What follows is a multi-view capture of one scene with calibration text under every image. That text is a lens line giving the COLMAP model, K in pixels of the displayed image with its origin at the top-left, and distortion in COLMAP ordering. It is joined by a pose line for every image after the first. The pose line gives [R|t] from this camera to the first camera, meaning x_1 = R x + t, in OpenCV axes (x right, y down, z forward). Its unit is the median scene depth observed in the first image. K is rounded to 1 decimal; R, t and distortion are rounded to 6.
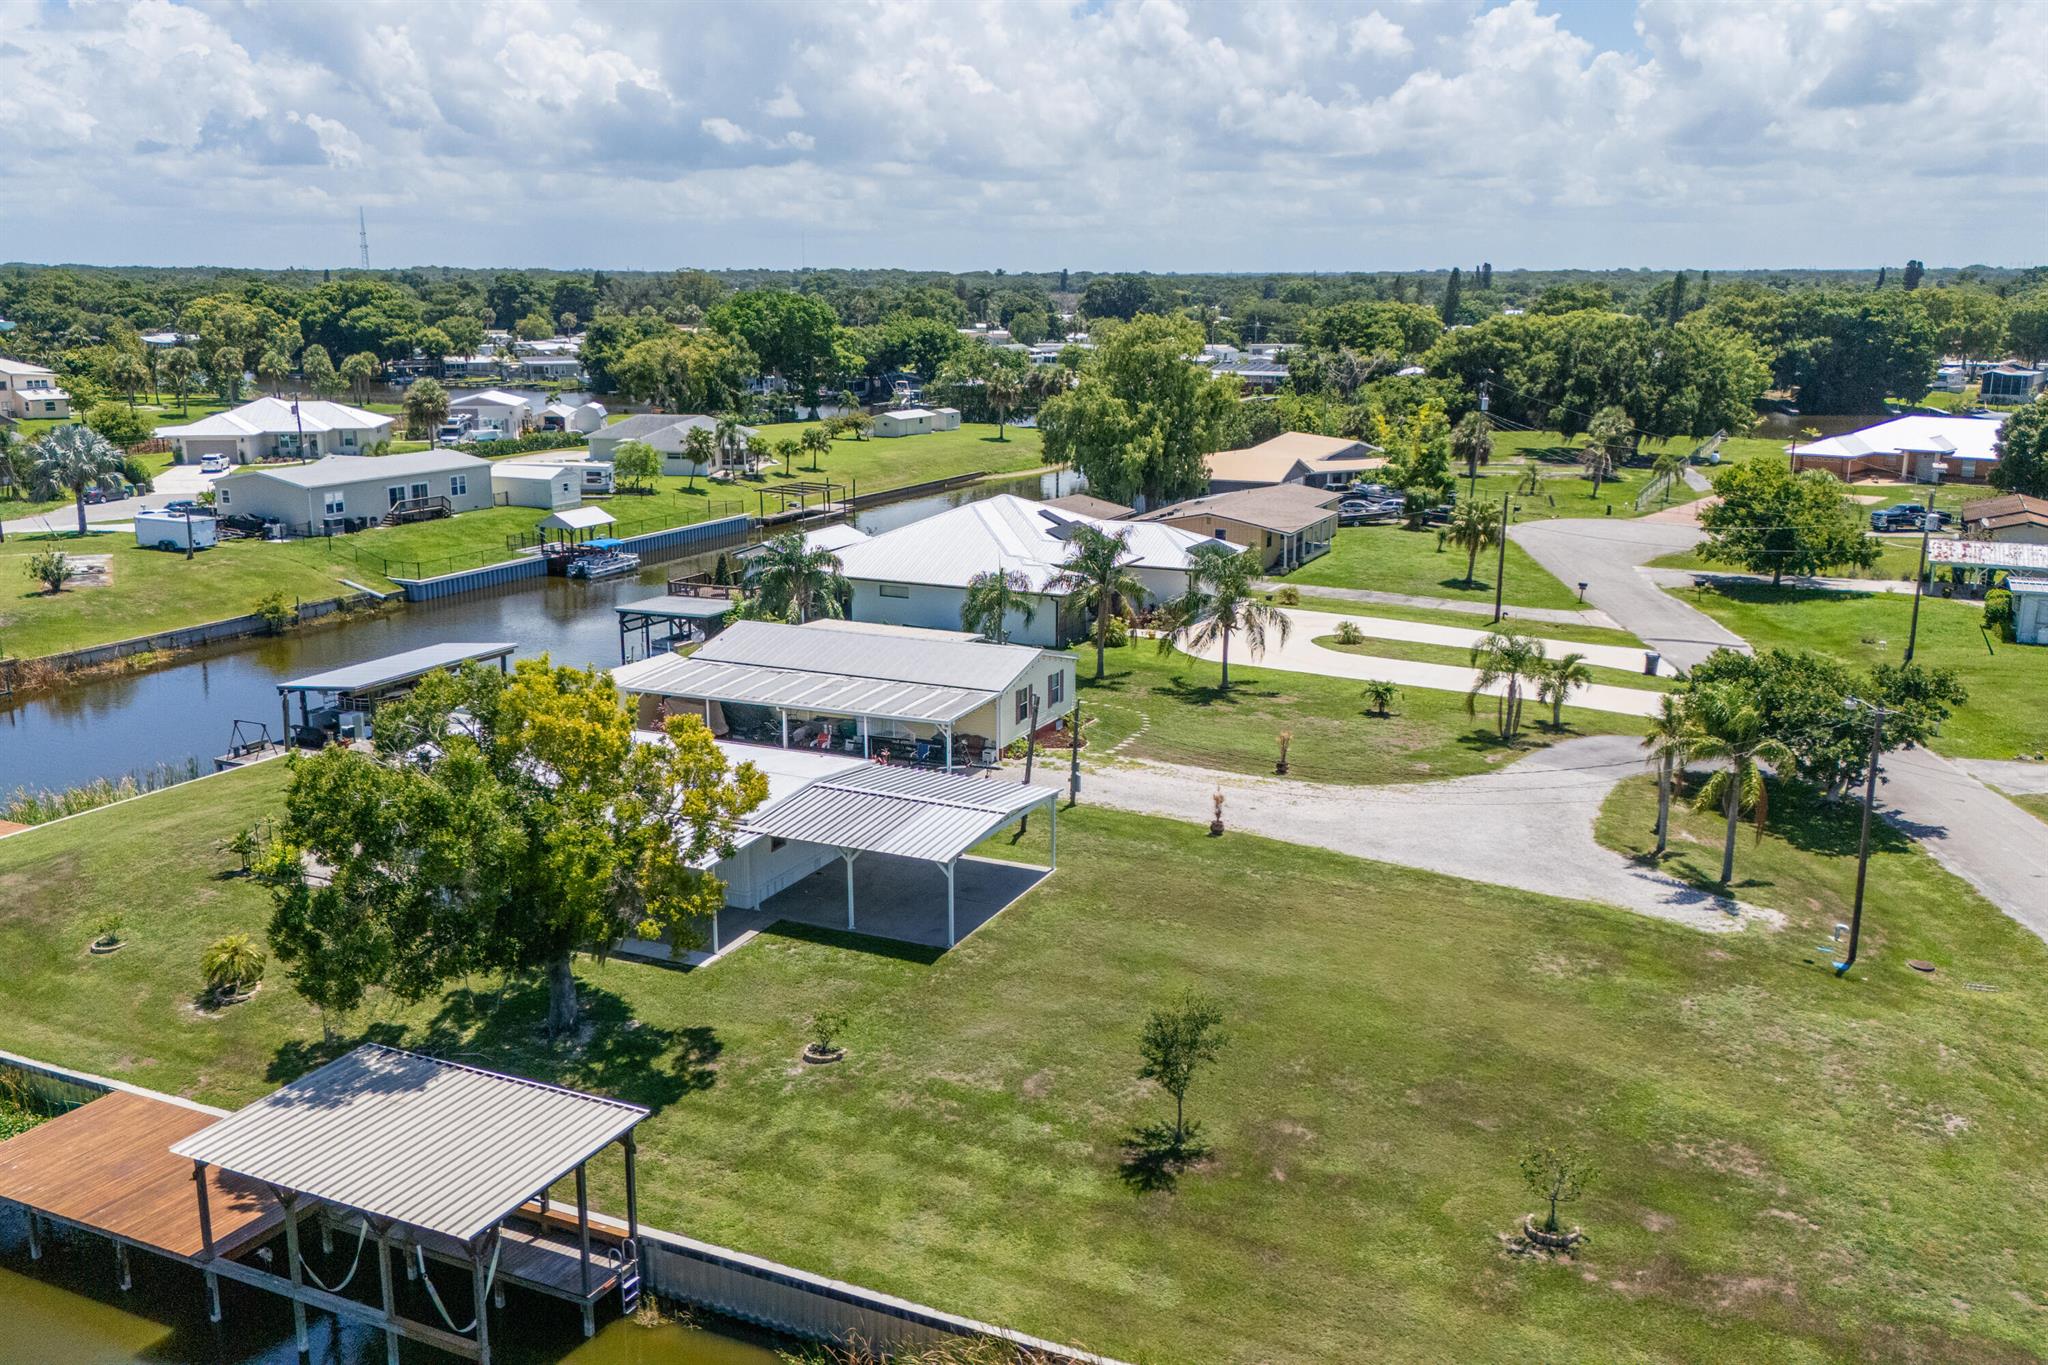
lens RADIAL K [[1789.5, 0, 1024.0], [0, 1789.5, 682.5], [0, 0, 1]] dist [0.112849, -0.151506]
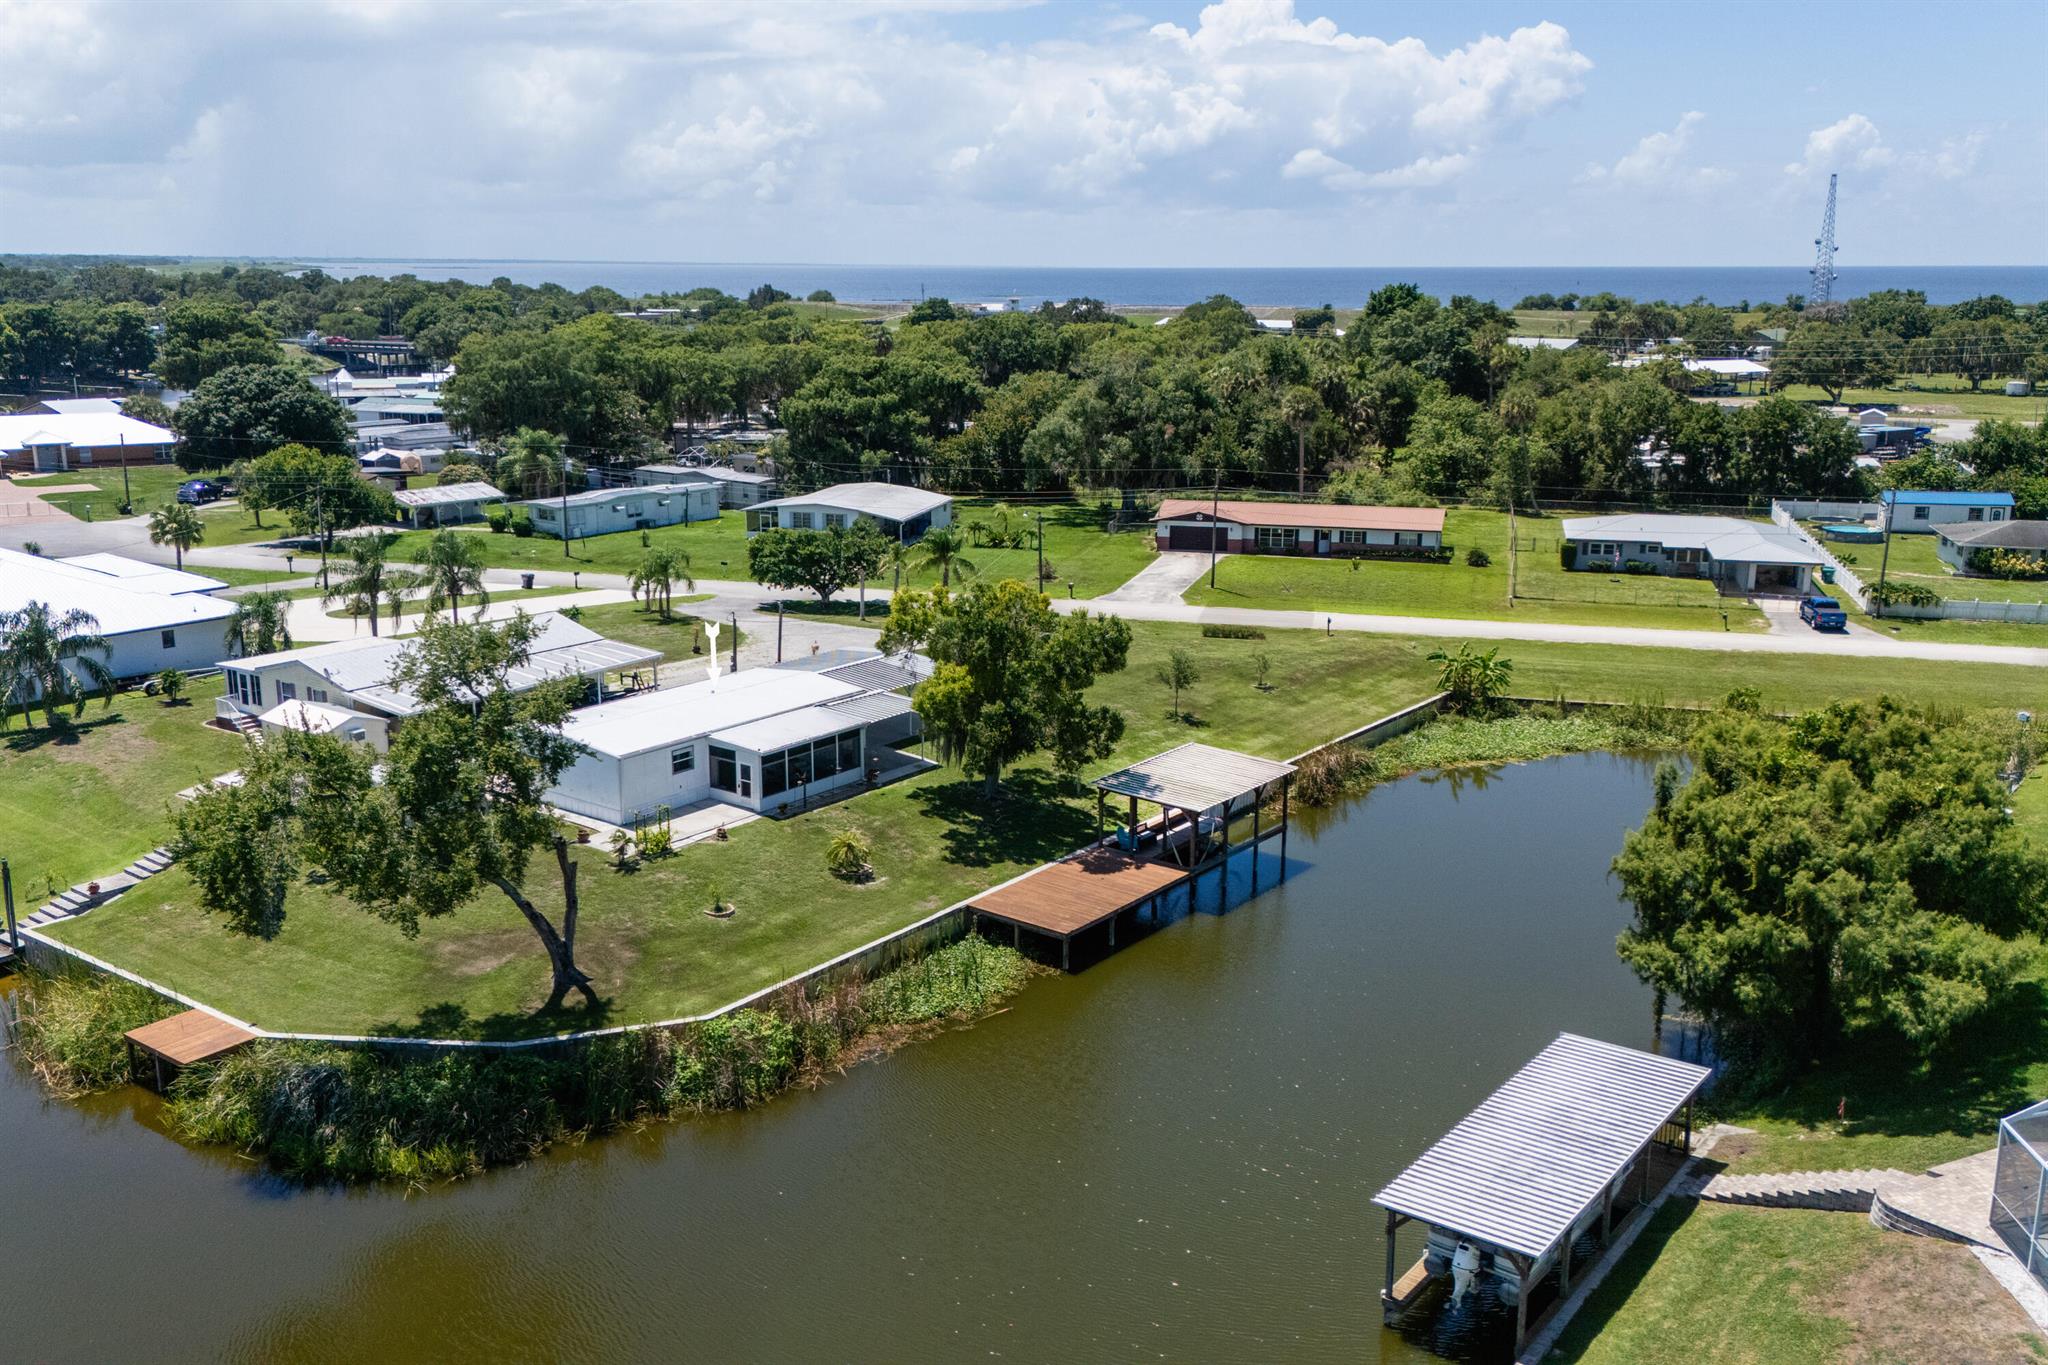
lens RADIAL K [[1789.5, 0, 1024.0], [0, 1789.5, 682.5], [0, 0, 1]] dist [0.112849, -0.151506]
pose [[0.187365, -0.224781, 0.956226, -0.536984], [0.215767, 0.959109, 0.183181, -0.061336], [-0.958300, 0.172000, 0.228204, 0.168459]]
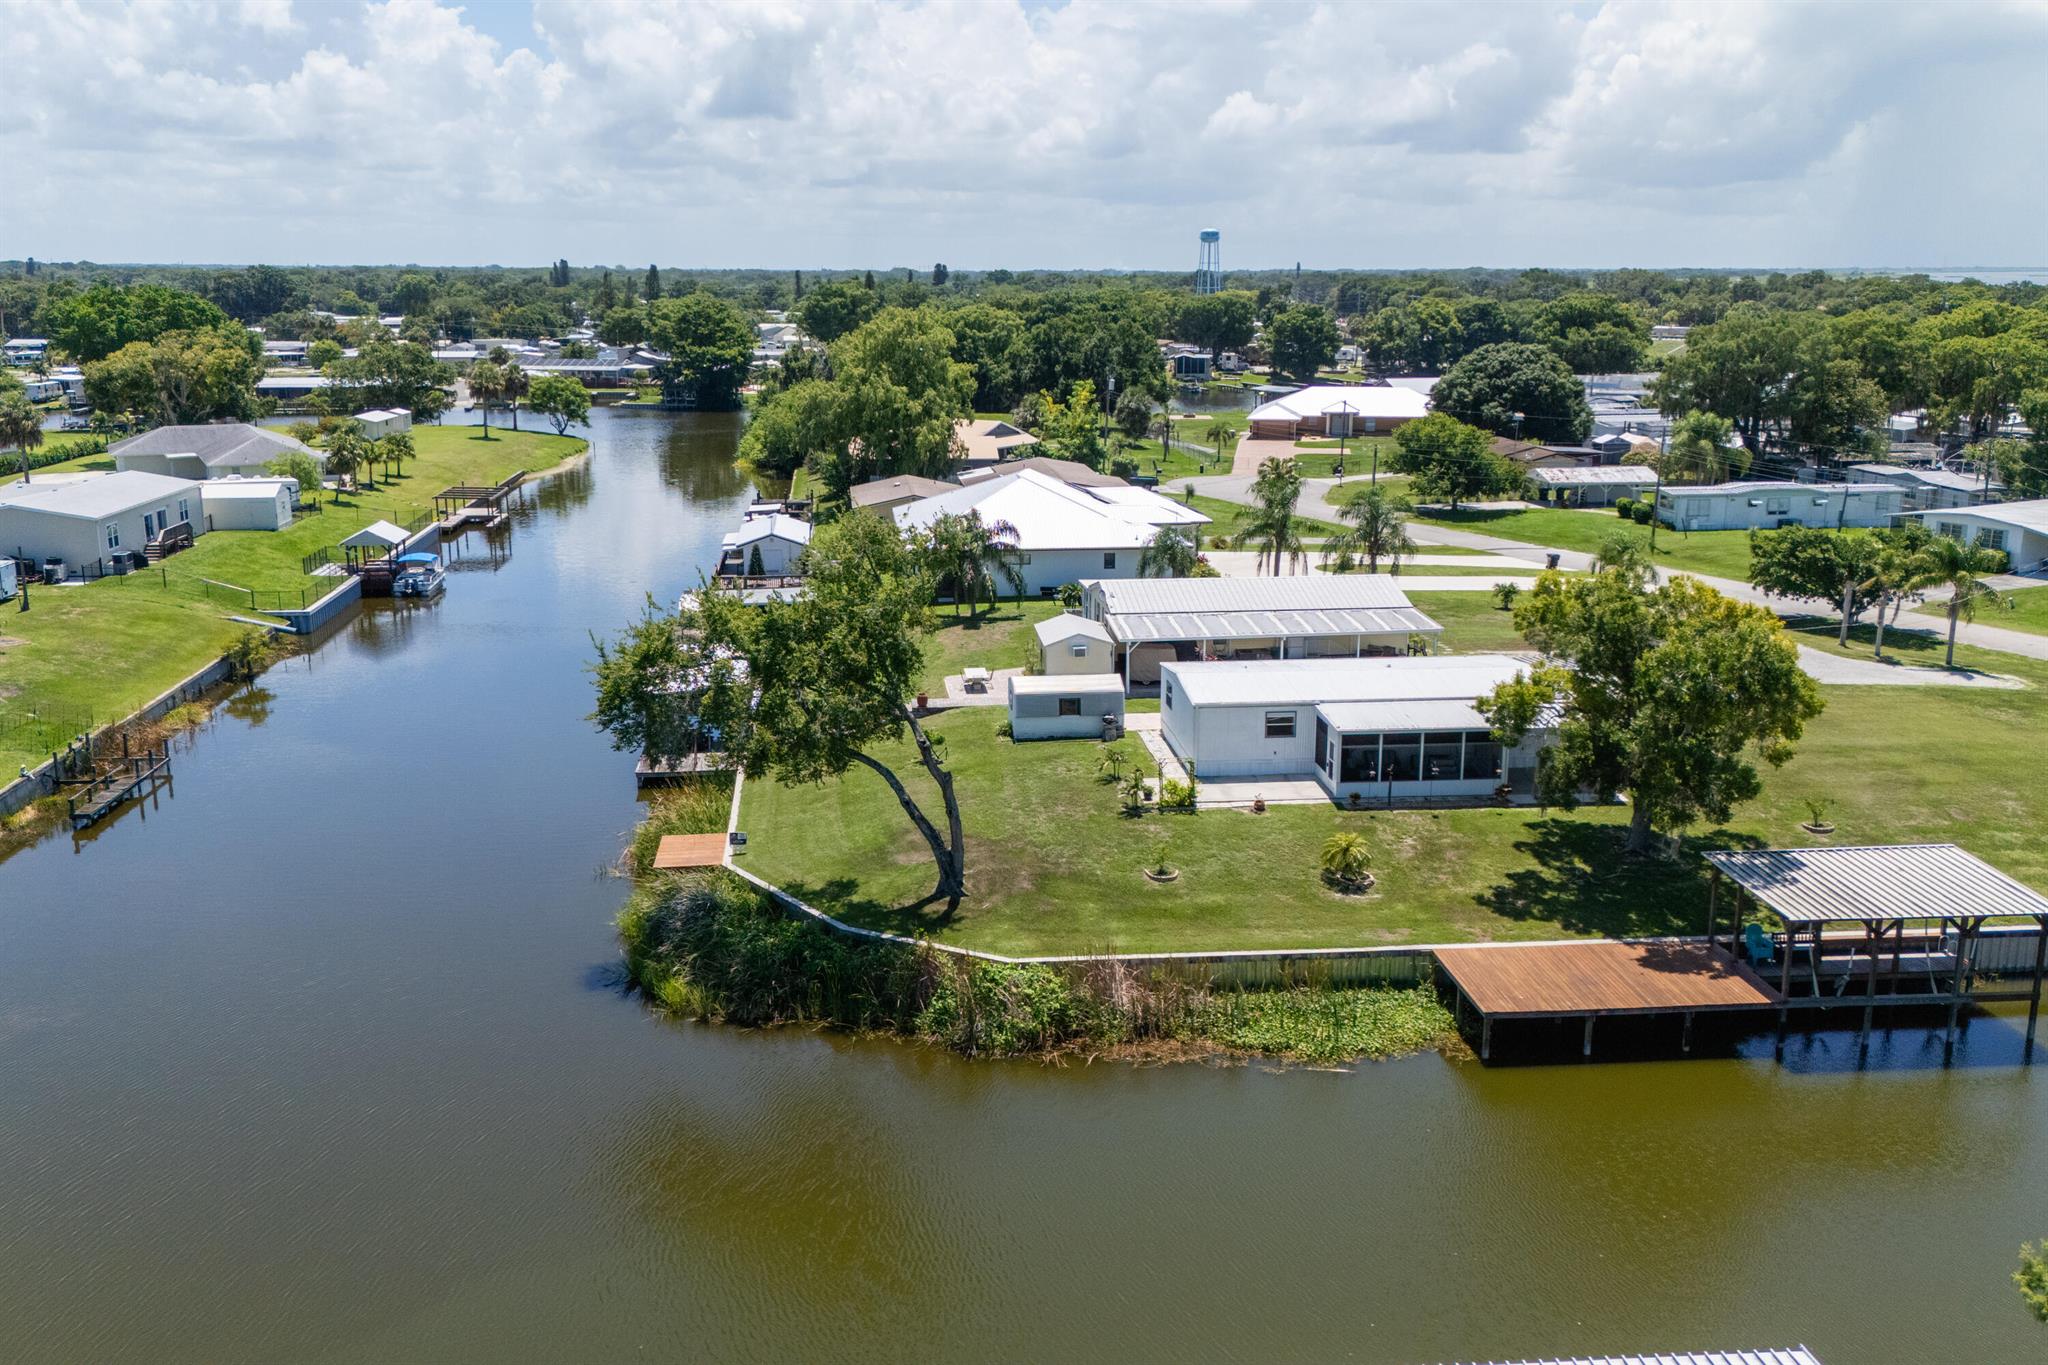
lens RADIAL K [[1789.5, 0, 1024.0], [0, 1789.5, 682.5], [0, 0, 1]] dist [0.112849, -0.151506]
pose [[0.847117, -0.117735, 0.518201, -0.384612], [0.116456, 0.992574, 0.035139, -0.007964], [-0.518489, 0.030581, 0.854537, 0.030271]]
